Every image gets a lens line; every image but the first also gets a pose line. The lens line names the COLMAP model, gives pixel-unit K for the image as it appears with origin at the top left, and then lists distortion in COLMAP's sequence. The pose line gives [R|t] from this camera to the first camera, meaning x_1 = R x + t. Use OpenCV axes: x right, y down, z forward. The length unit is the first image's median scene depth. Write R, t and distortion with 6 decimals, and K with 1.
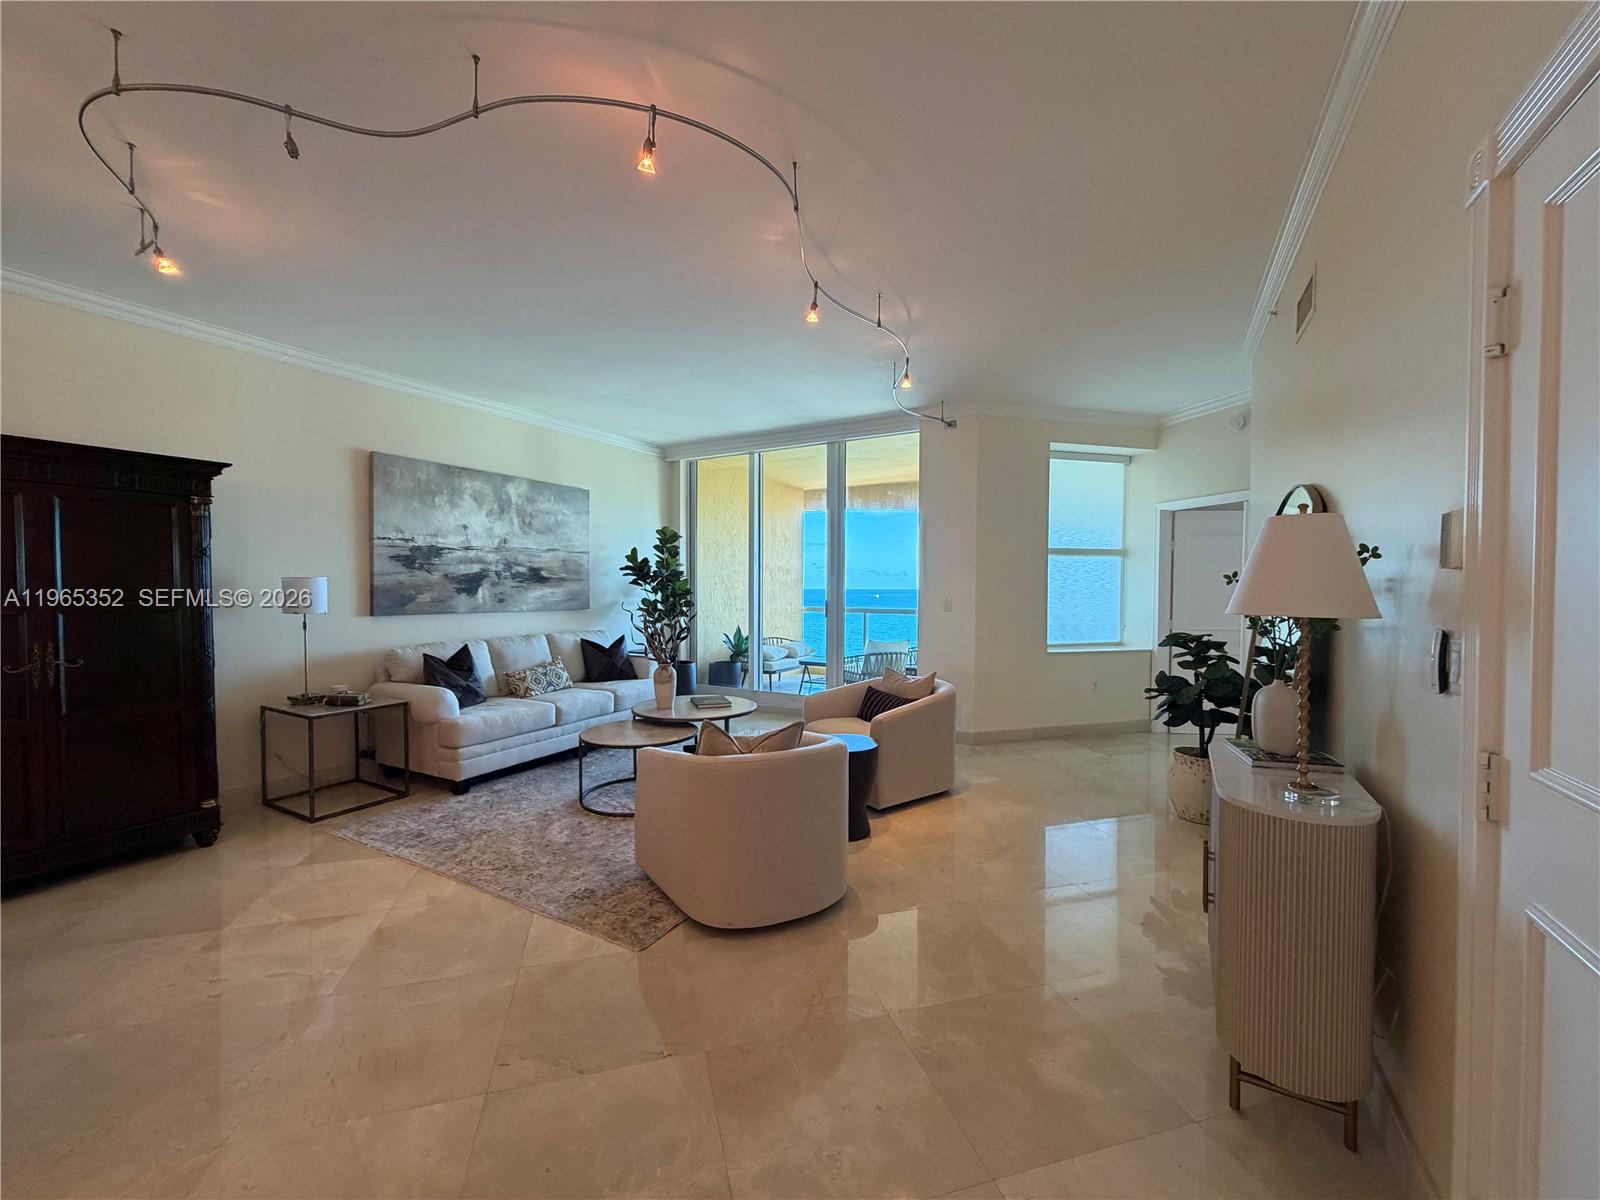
lens RADIAL K [[637.7, 0, 796.2], [0, 637.7, 600.8], [0, 0, 1]] dist [0.001132, -0.000295]
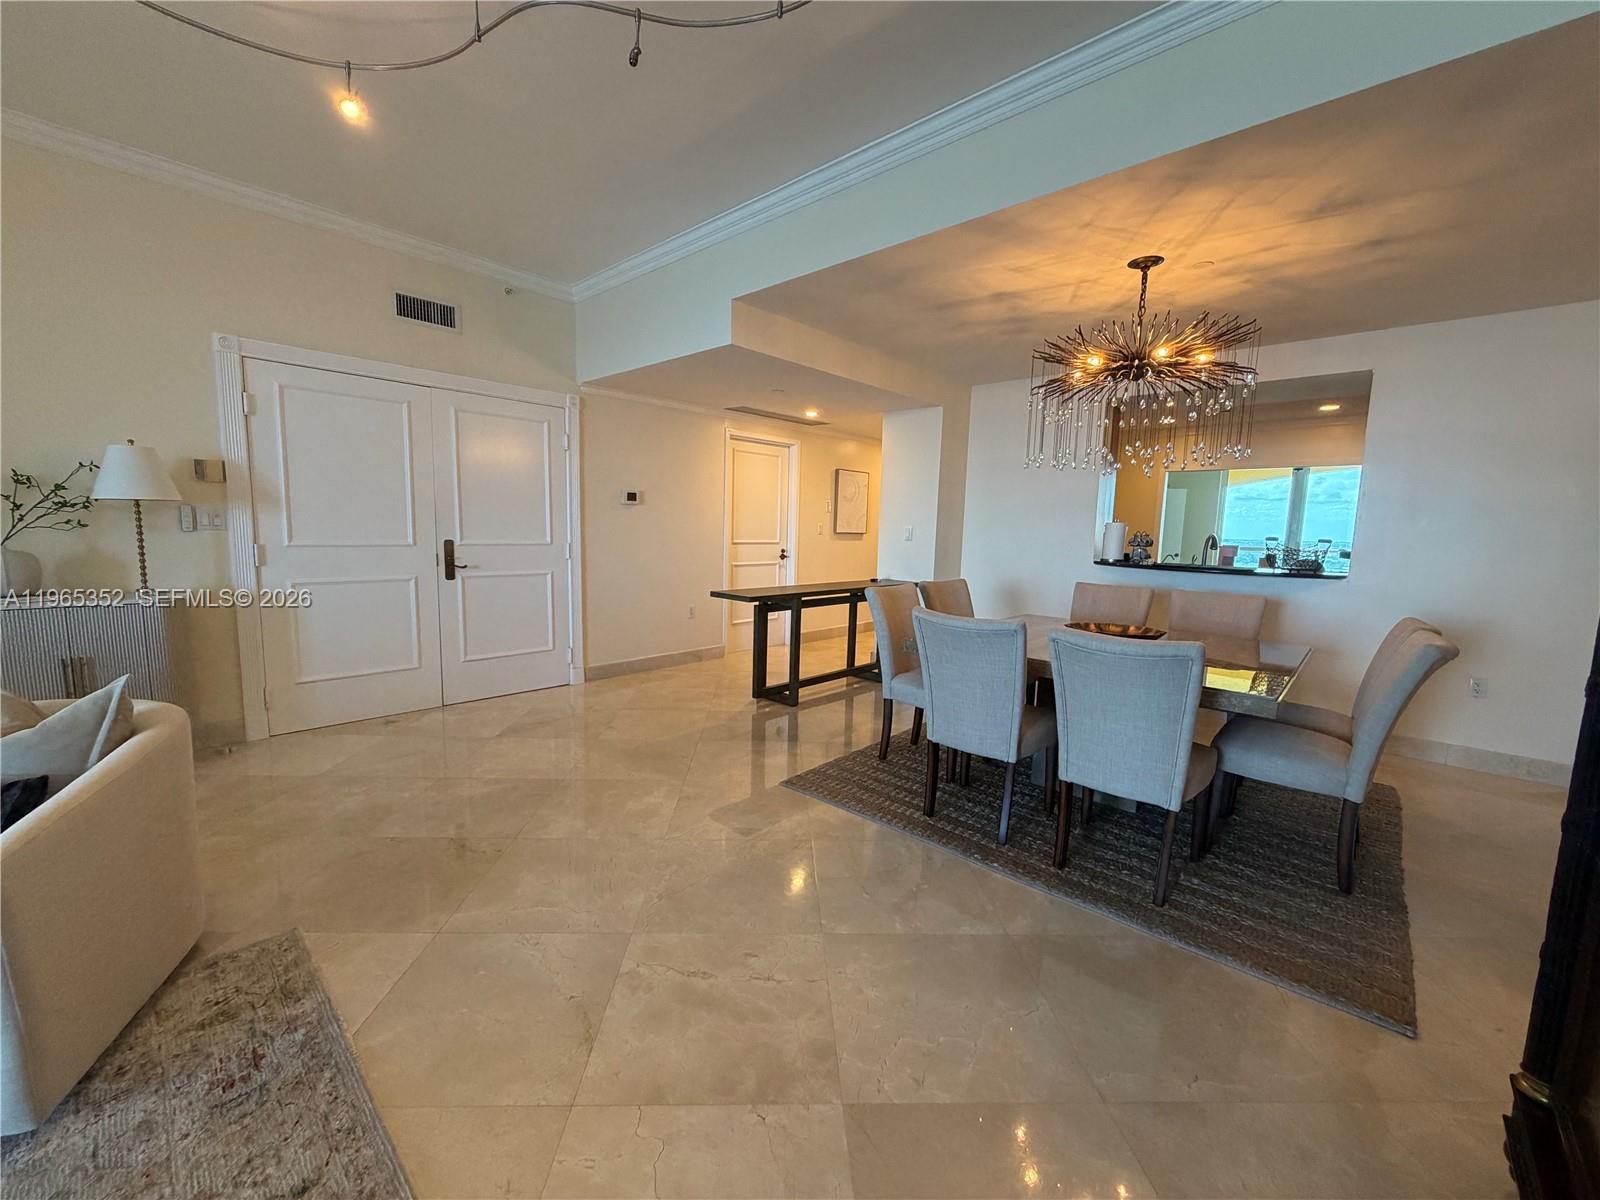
lens RADIAL K [[637.7, 0, 796.2], [0, 637.7, 600.8], [0, 0, 1]] dist [0.001132, -0.000295]
pose [[-0.971051, -0.055149, 0.232421, -0.742305], [-0.022553, 0.989804, 0.140637, 0.005658], [-0.237807, 0.131323, -0.962394, 1.142029]]
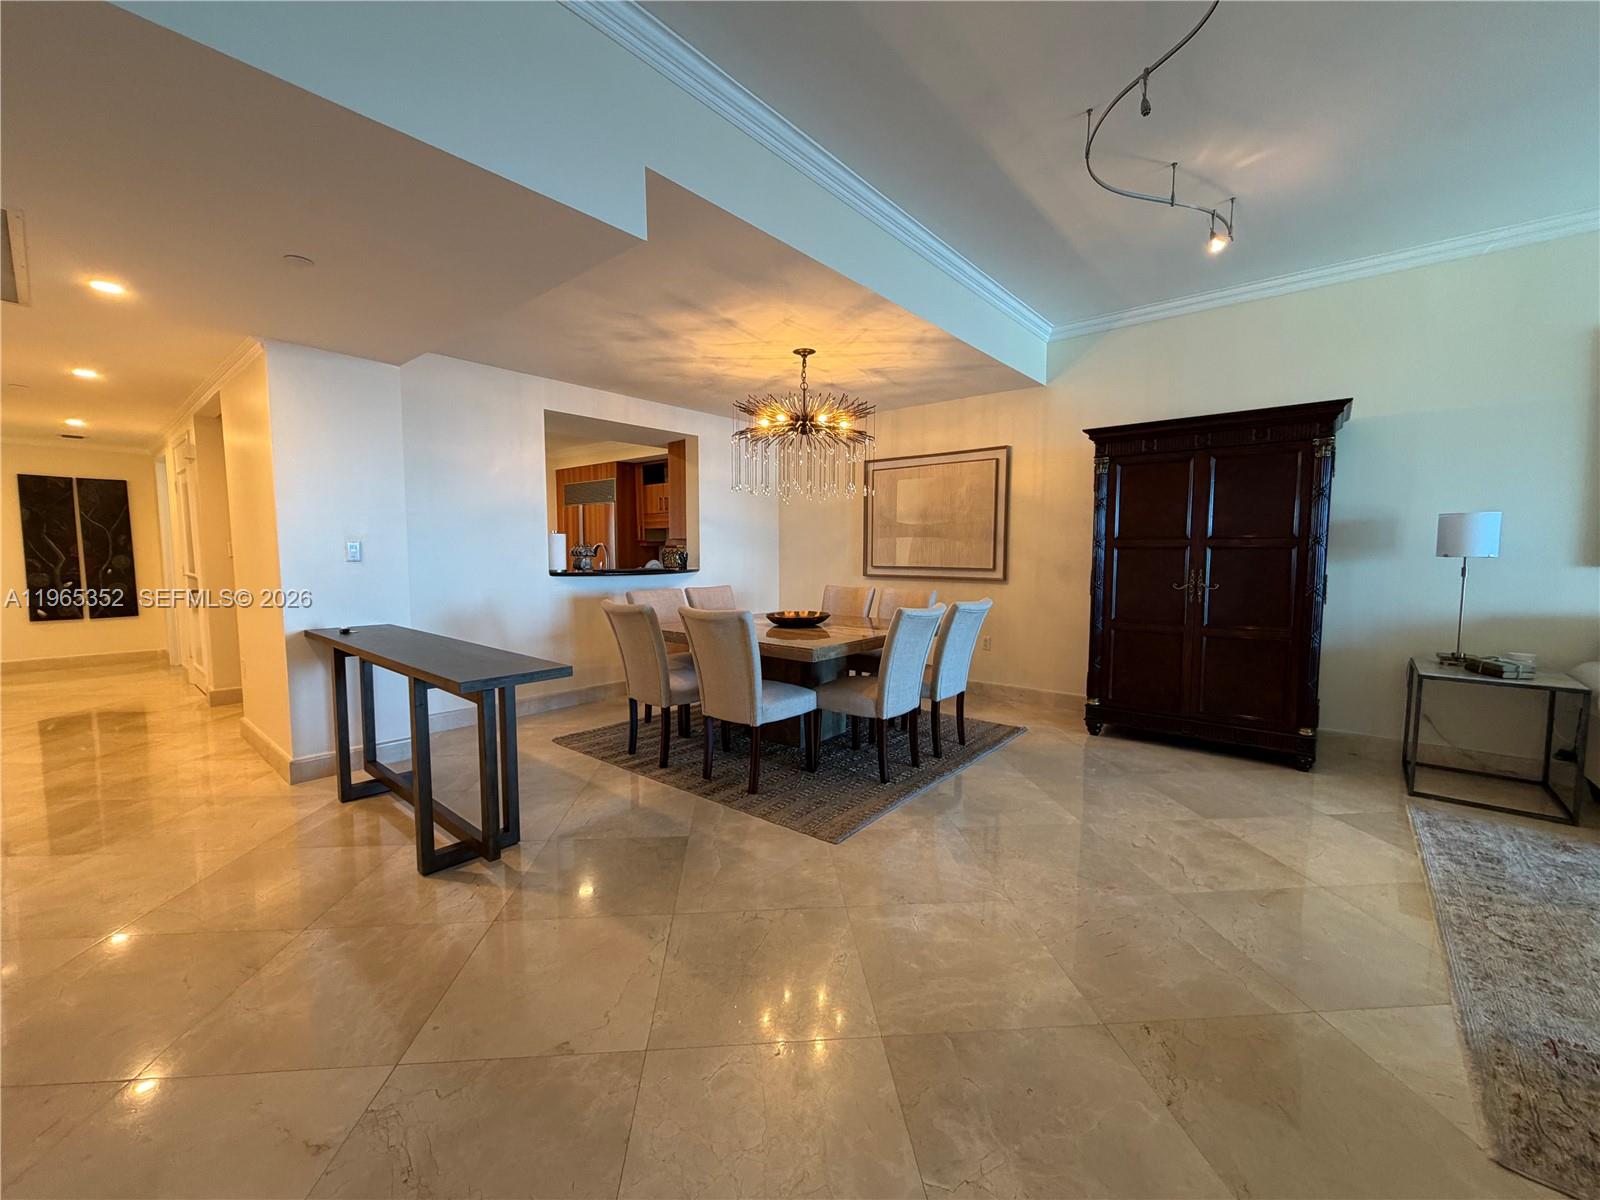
lens RADIAL K [[637.7, 0, 796.2], [0, 637.7, 600.8], [0, 0, 1]] dist [0.001132, -0.000295]
pose [[-0.194866, 0.077788, -0.977740, 0.261746], [-0.025067, 0.996130, 0.084247, 0.033797], [0.980510, 0.040926, -0.192161, 0.367063]]
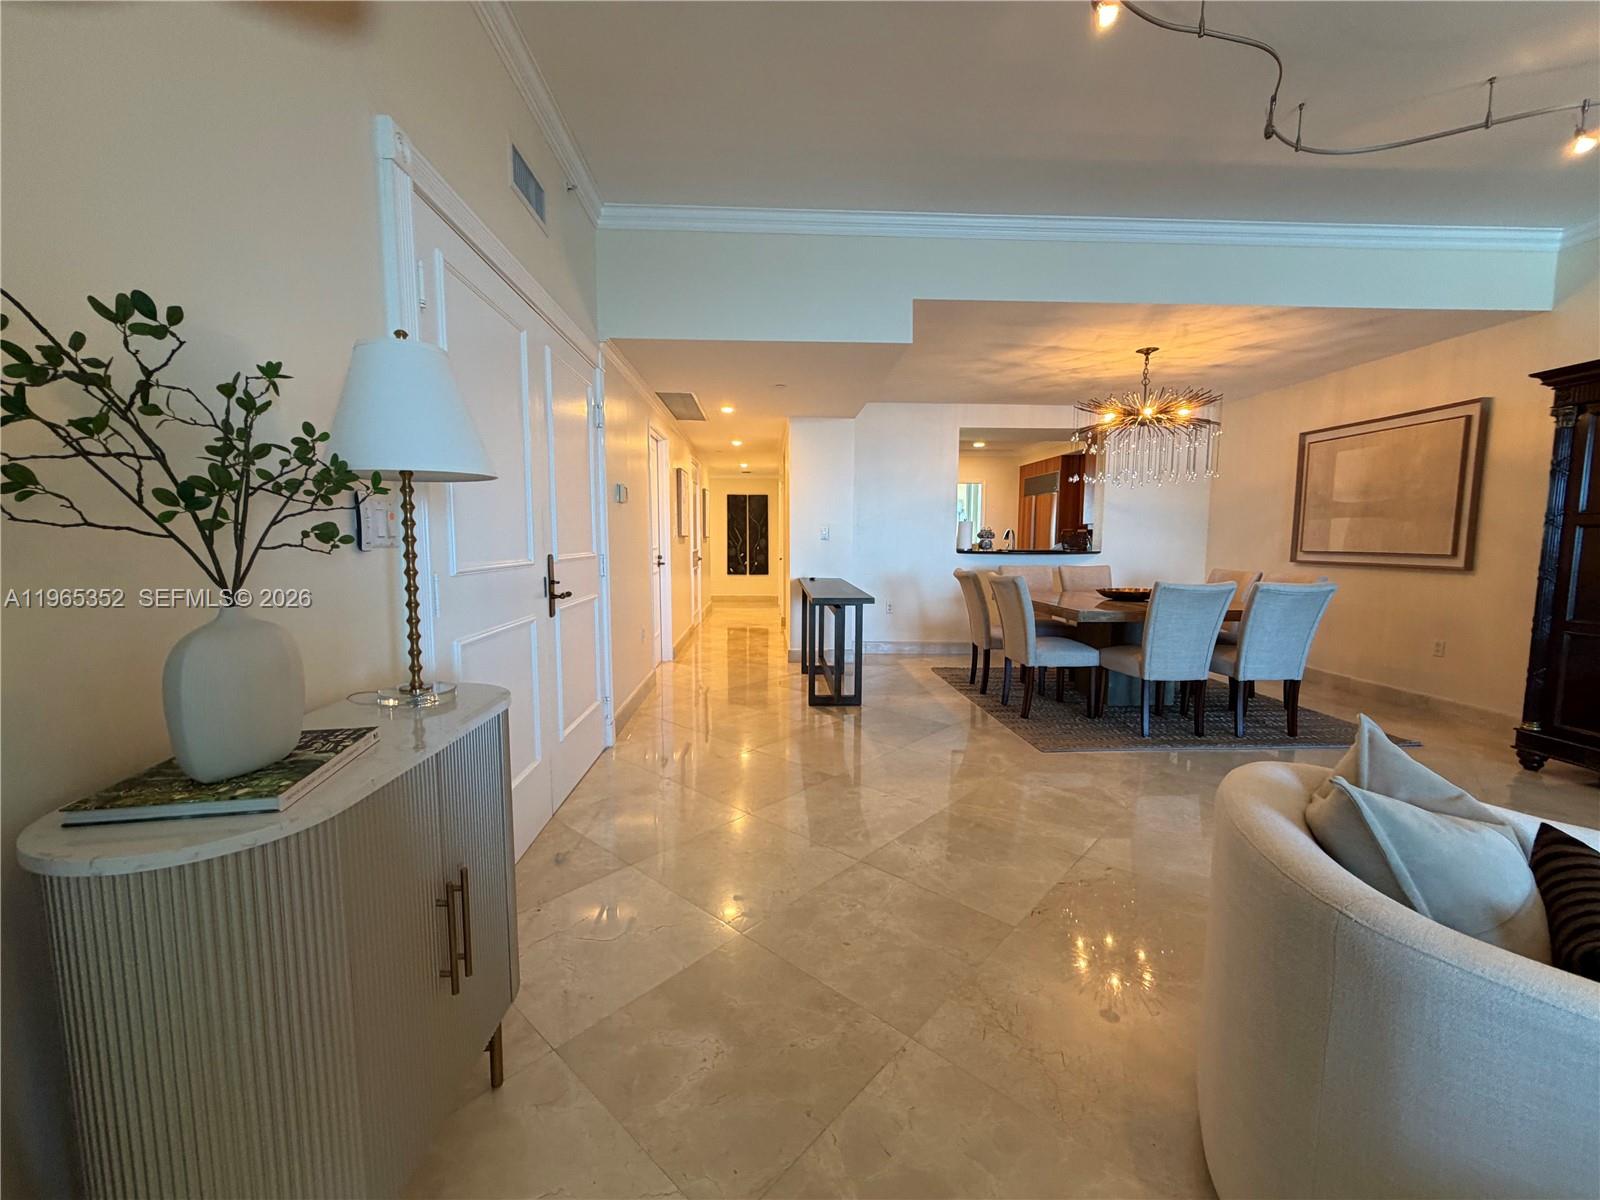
lens RADIAL K [[637.7, 0, 796.2], [0, 637.7, 600.8], [0, 0, 1]] dist [0.001132, -0.000295]
pose [[-0.848430, 0.049570, -0.526981, 0.385669], [-0.015506, 0.992850, 0.118355, 0.036317], [0.529080, 0.108587, -0.841596, 0.926165]]
